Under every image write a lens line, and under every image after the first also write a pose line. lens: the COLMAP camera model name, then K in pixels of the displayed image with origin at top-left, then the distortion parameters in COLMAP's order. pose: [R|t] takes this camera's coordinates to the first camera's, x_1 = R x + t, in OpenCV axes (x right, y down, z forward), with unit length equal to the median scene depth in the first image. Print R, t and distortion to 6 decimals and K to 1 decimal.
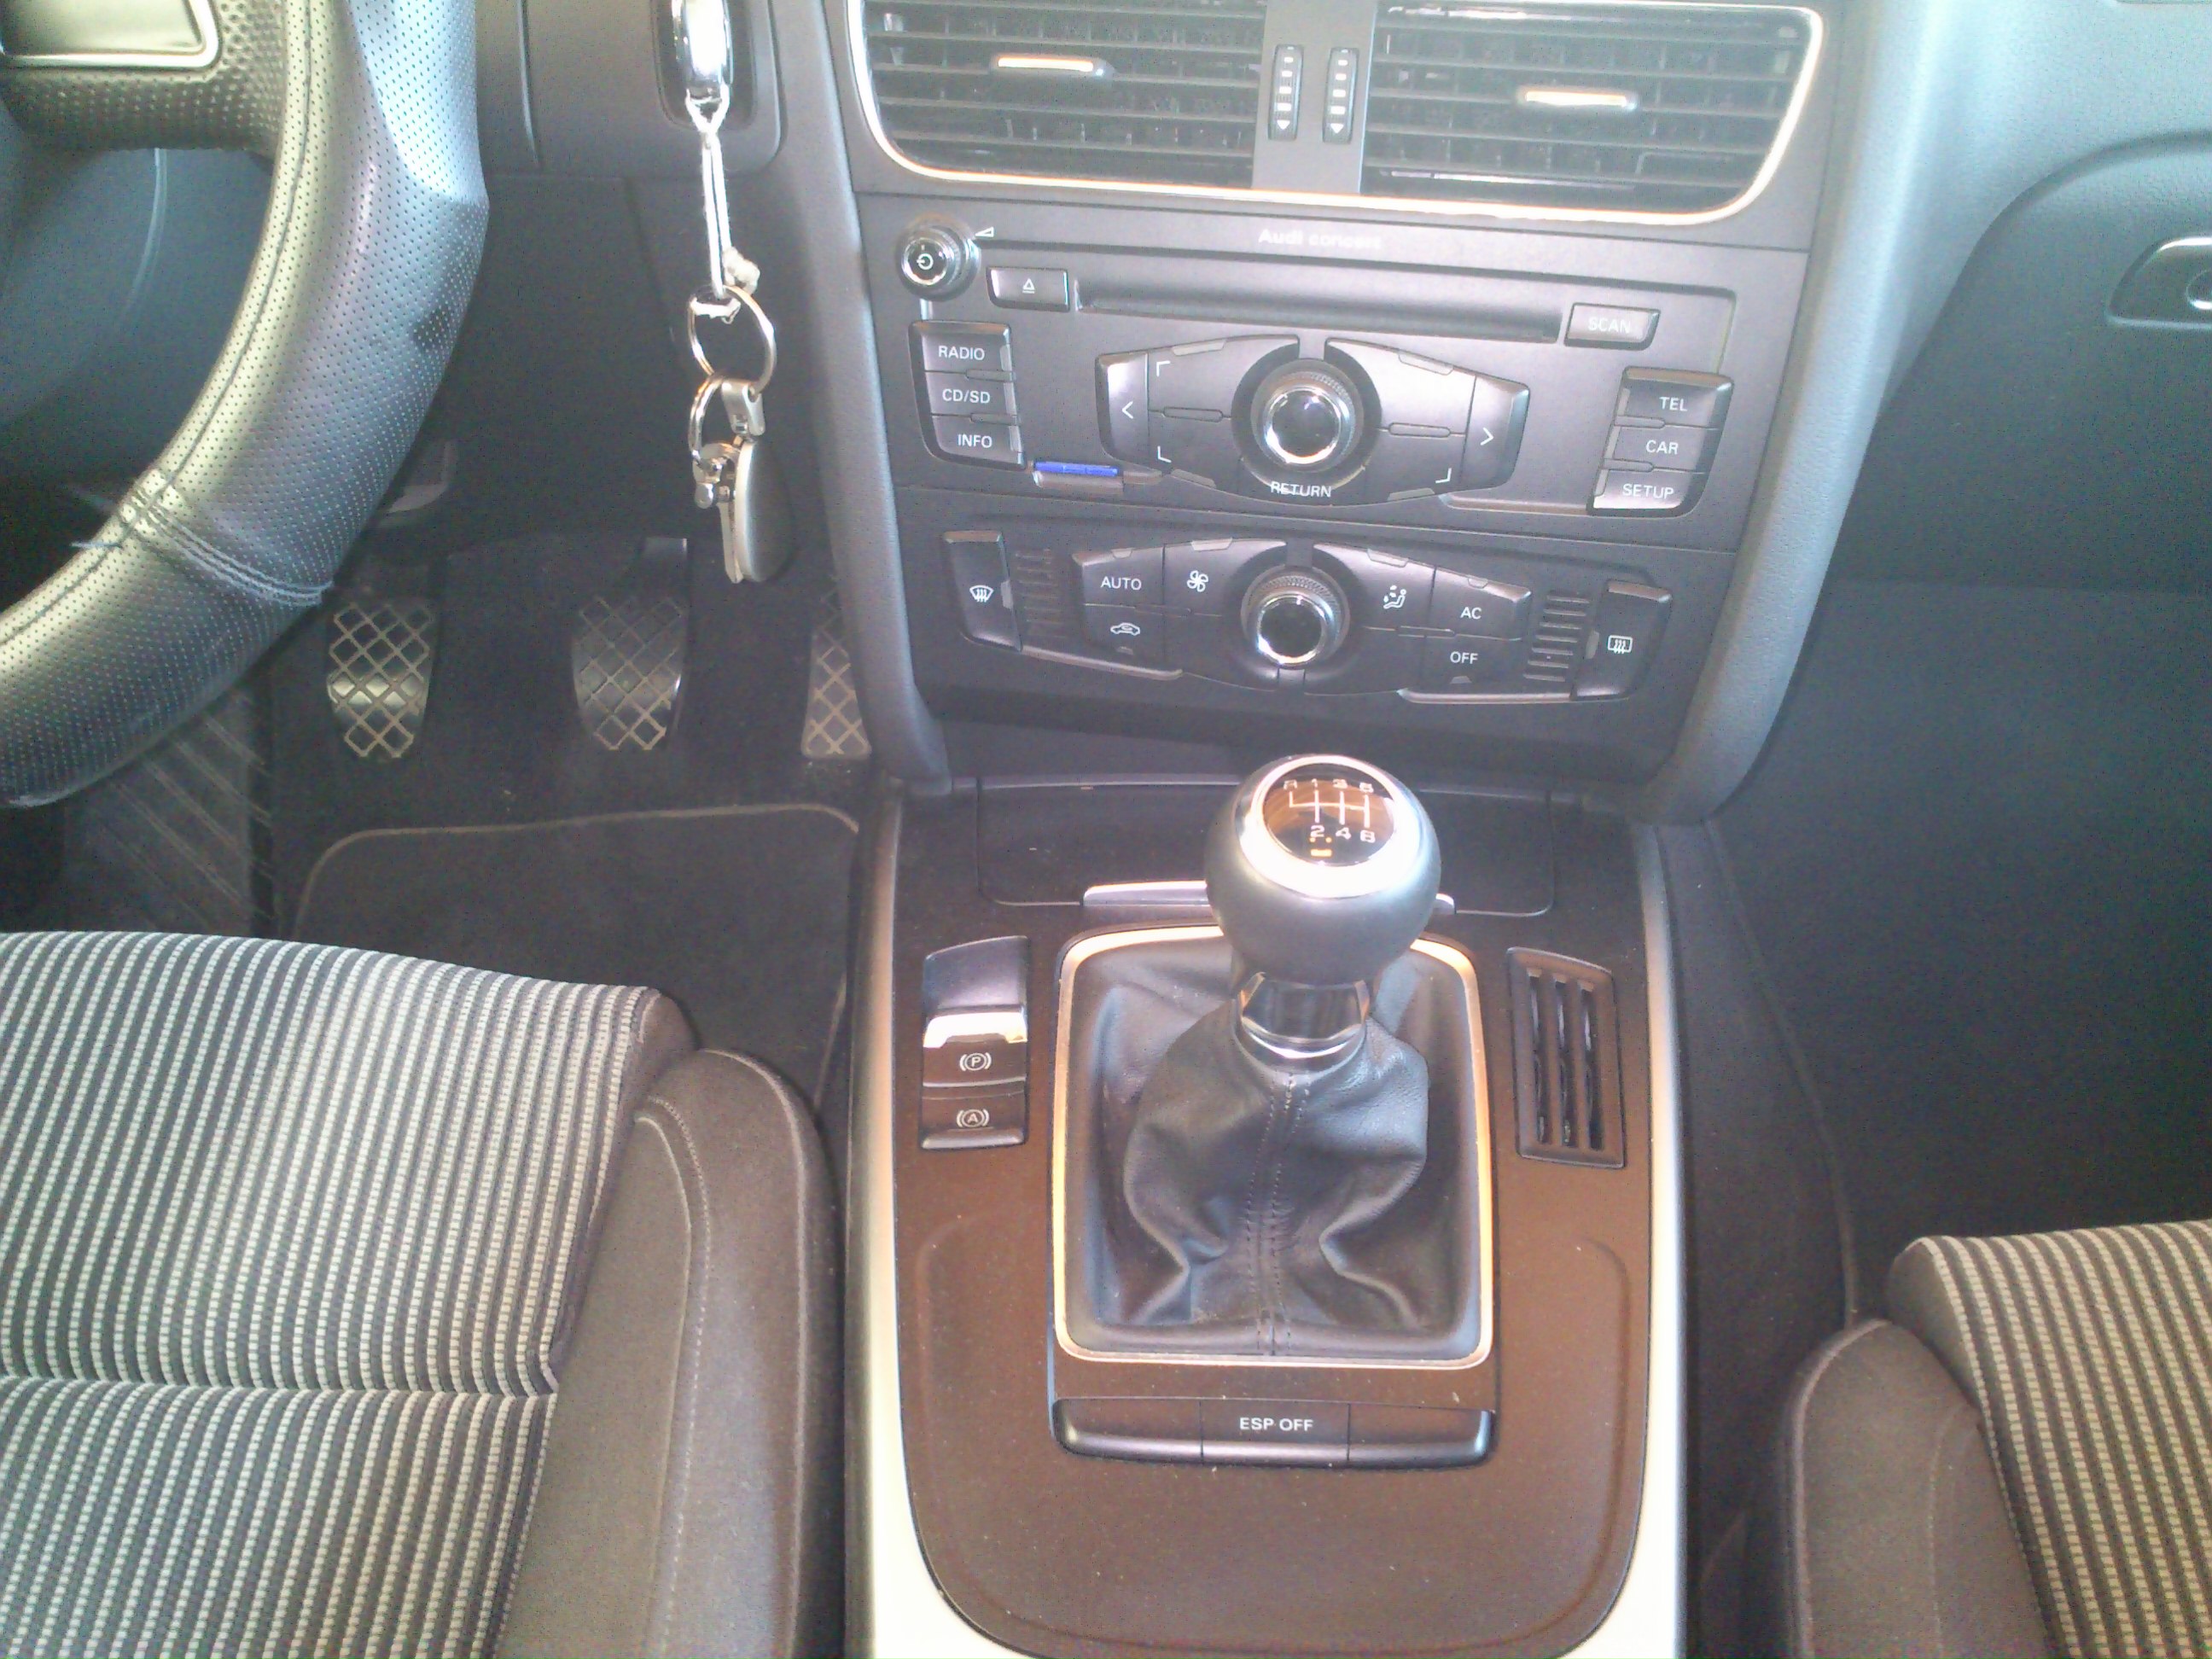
lens RADIAL K [[2202.8, 0, 1092.0], [0, 2202.8, 868.5], [0, 0, 1]] dist [-0.105957, 0.222798]
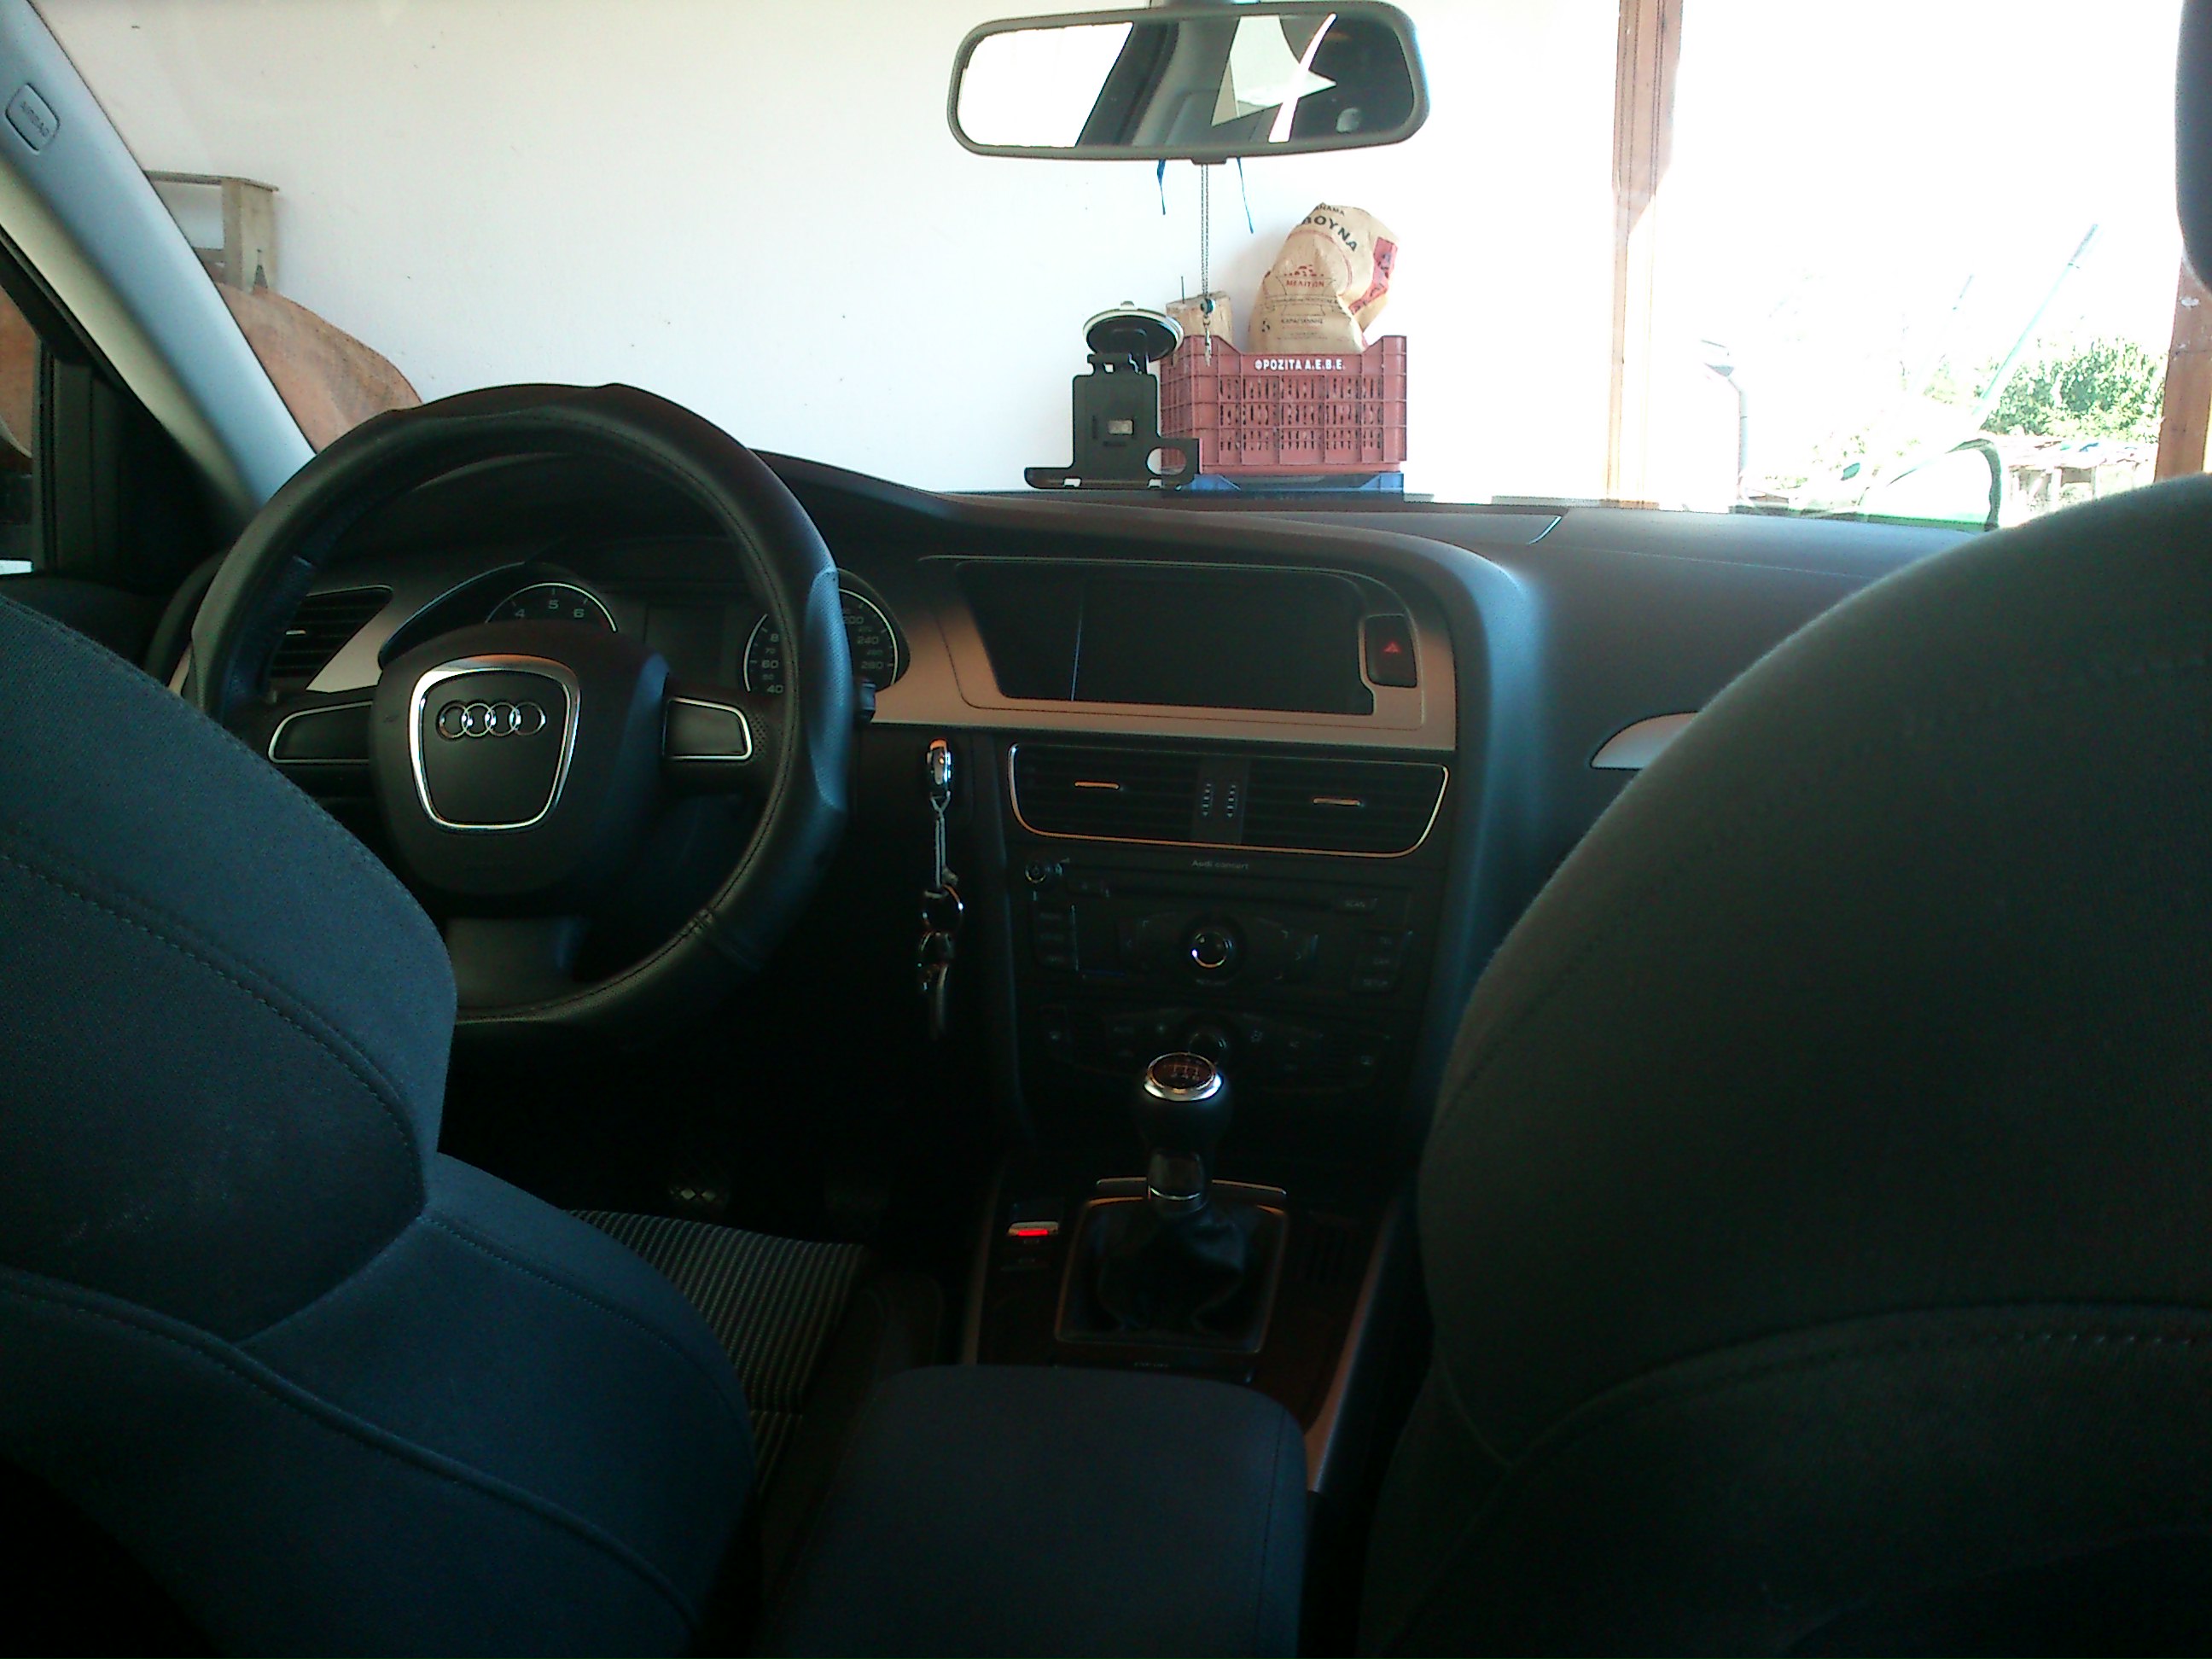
lens RADIAL K [[2202.8, 0, 1092.0], [0, 2202.8, 868.5], [0, 0, 1]] dist [-0.105957, 0.222798]
pose [[0.995094, 0.028055, -0.094875, 0.178049], [-0.061494, 0.926607, -0.370969, 0.501826], [0.077504, 0.374983, 0.923786, -0.954542]]
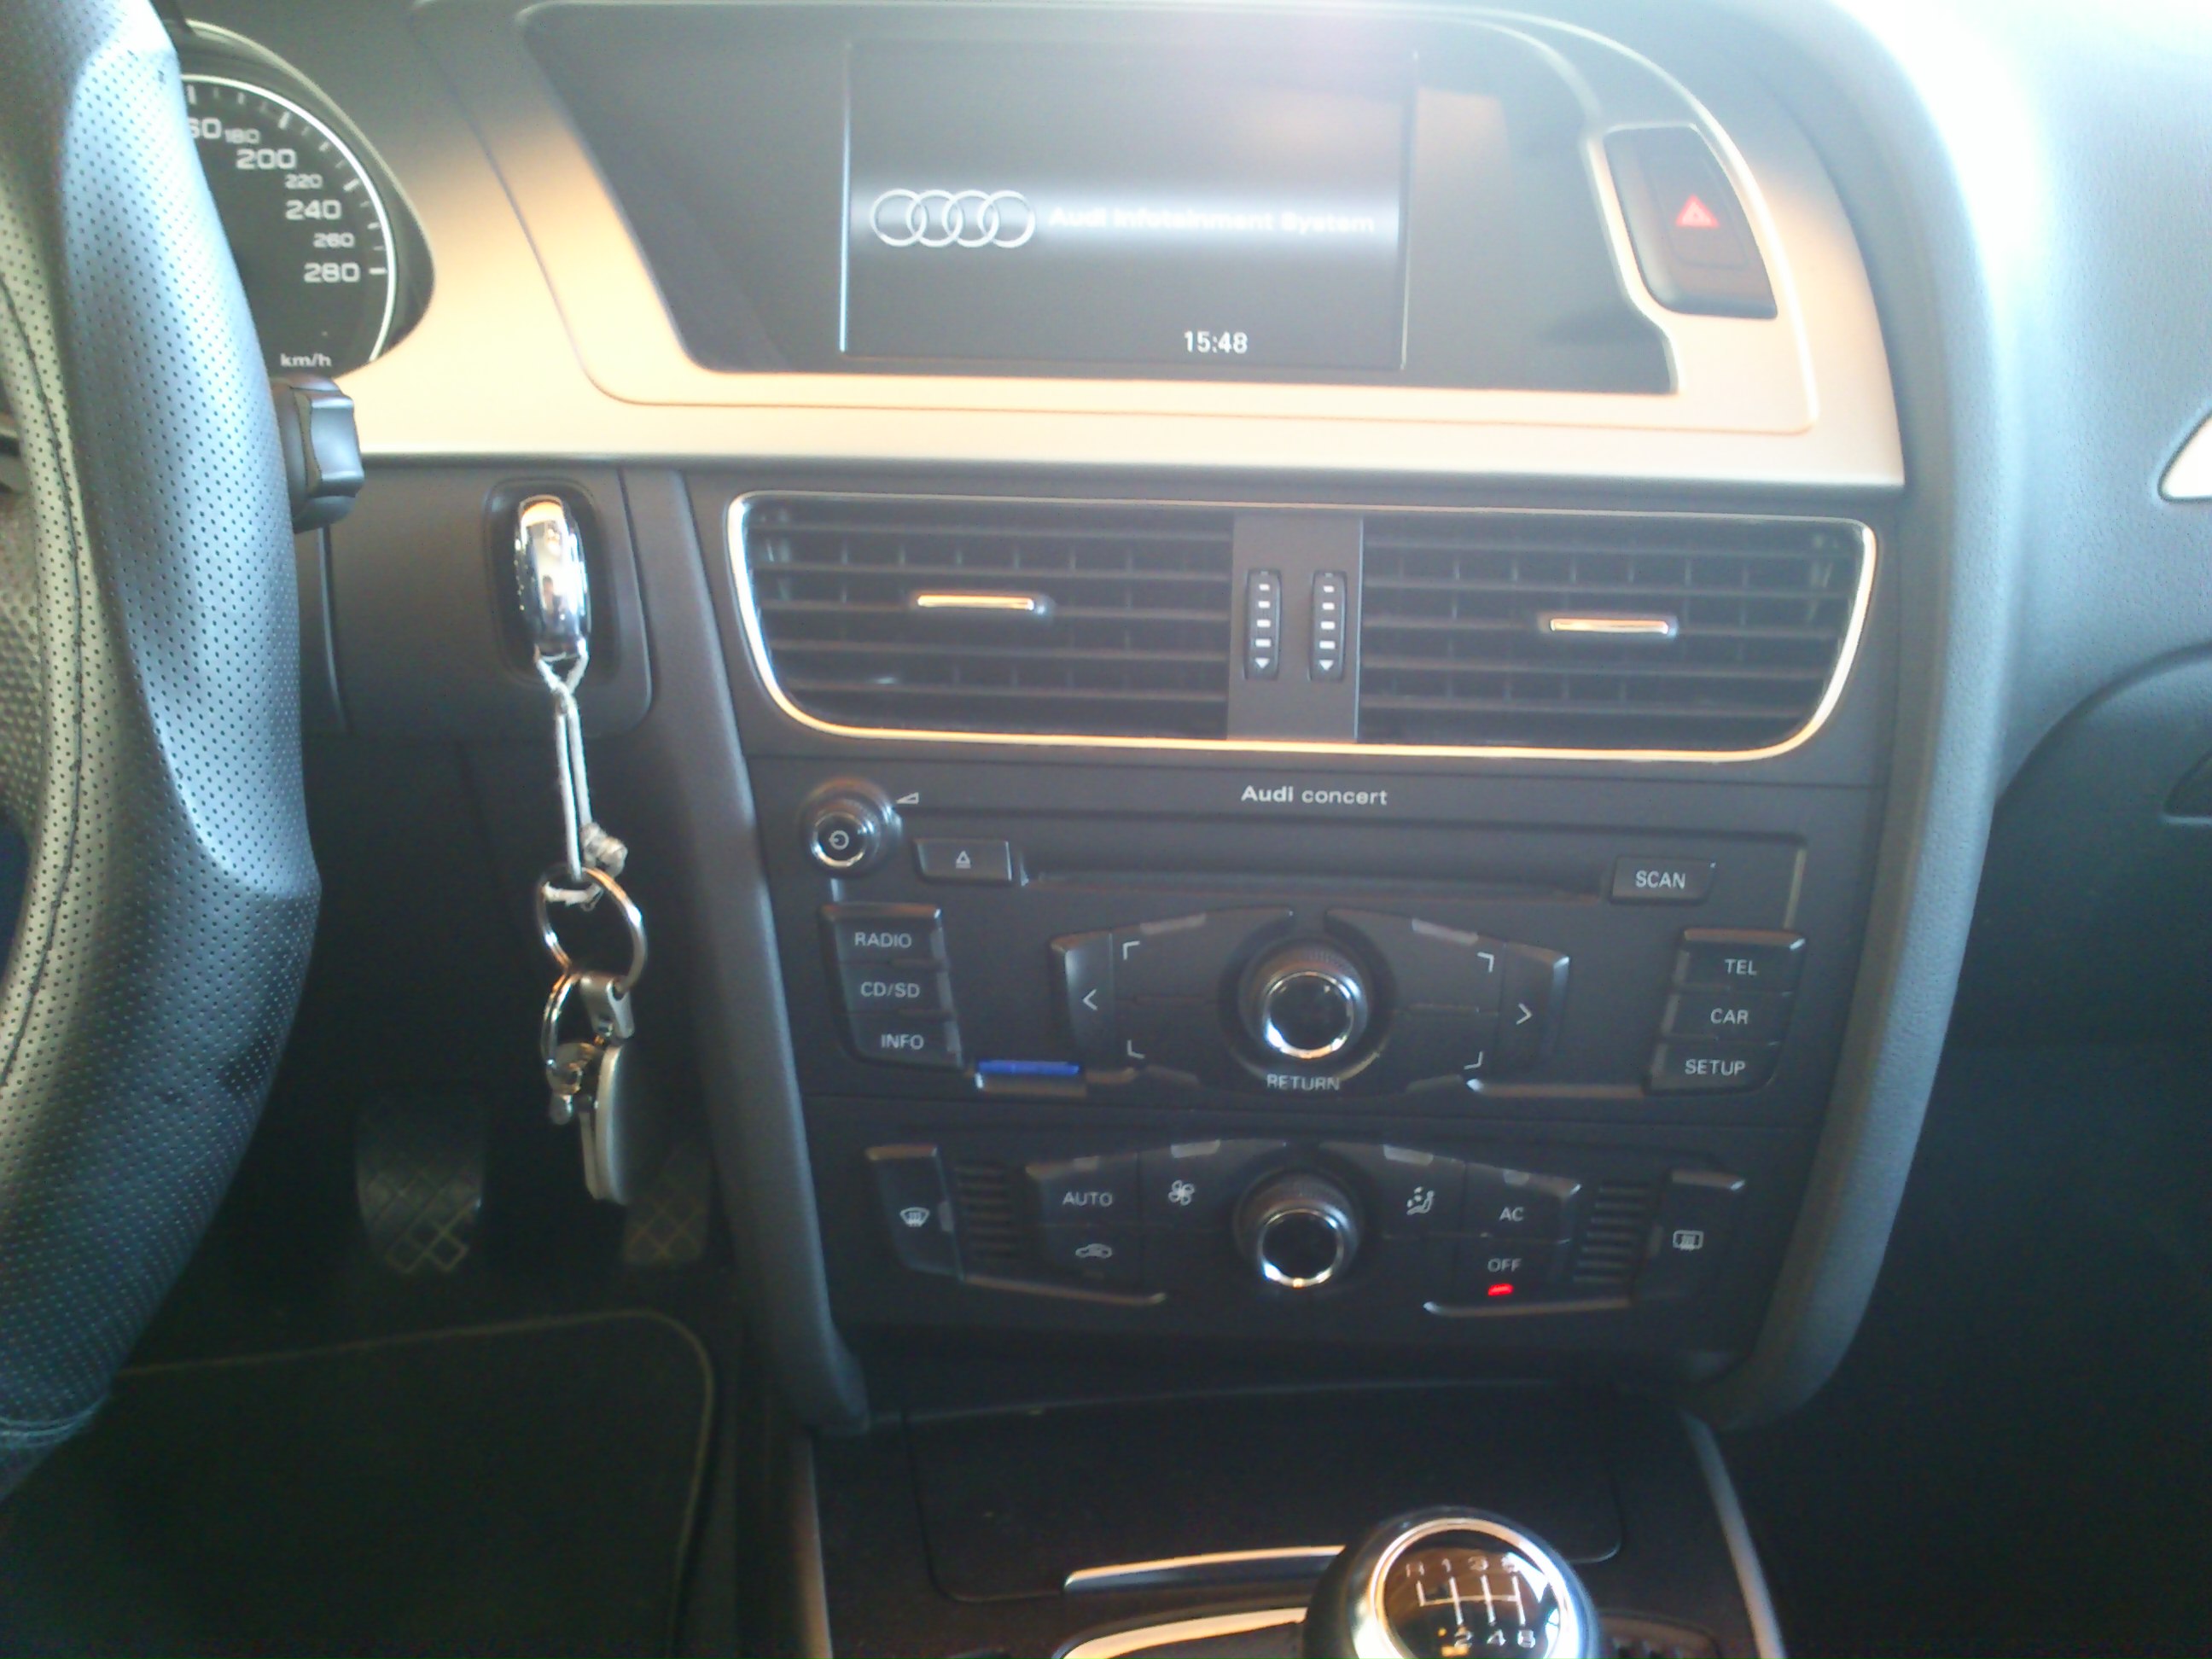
lens RADIAL K [[2186.3, 0, 1106.0], [0, 2186.3, 829.5], [0, 0, 1]] dist [-0.119886, 0.197350]
pose [[0.990515, -0.051476, 0.127401, -0.080280], [0.070207, 0.986611, -0.147207, -0.152330], [-0.118118, 0.154755, 0.980866, 0.183446]]
